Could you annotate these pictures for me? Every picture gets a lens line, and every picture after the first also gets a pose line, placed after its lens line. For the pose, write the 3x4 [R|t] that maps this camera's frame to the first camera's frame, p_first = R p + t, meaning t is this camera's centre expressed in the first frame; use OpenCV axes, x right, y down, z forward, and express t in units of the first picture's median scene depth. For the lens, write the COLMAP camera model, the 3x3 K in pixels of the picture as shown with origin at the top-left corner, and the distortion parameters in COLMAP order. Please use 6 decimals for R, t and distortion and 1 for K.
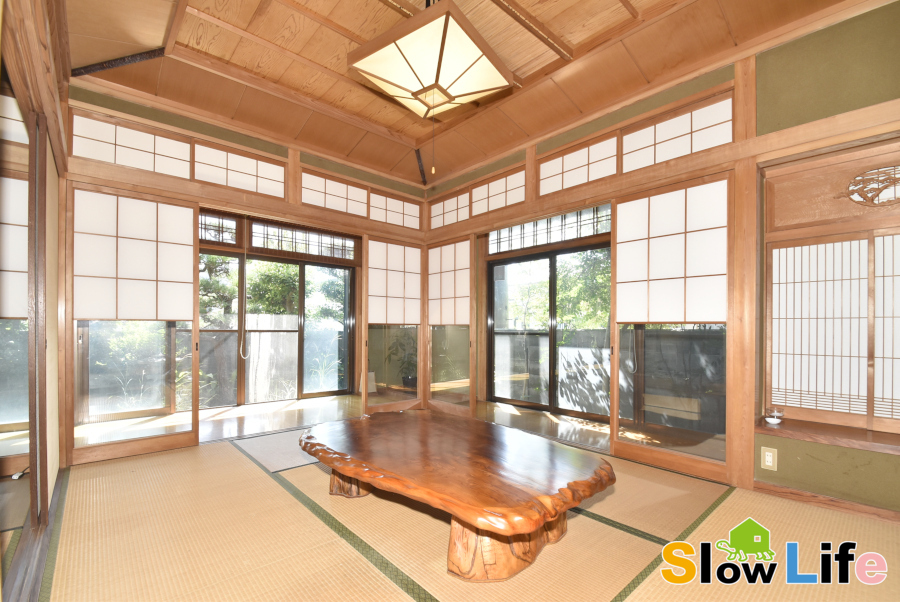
lens RADIAL K [[408.7, 0, 445.4], [0, 408.7, 323.6], [0, 0, 1]] dist [0.040910, -0.000742]
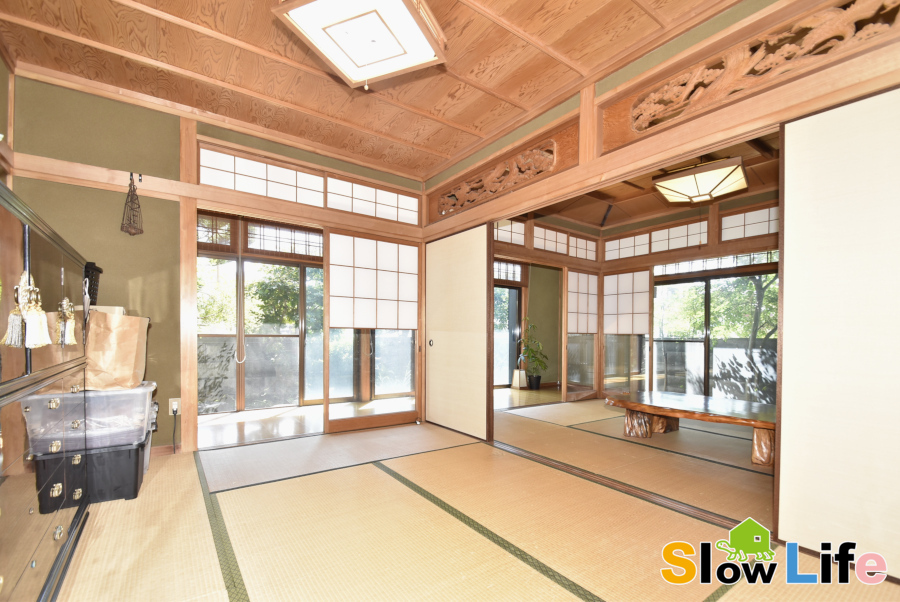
lens RADIAL K [[408.7, 0, 445.0], [0, 408.7, 343.4], [0, 0, 1]] dist [0.040910, -0.000742]
pose [[0.996094, 0.006419, -0.088066, -0.471632], [-0.003432, 0.999415, 0.034037, -0.009249], [0.088233, -0.033602, 0.995533, -0.400919]]
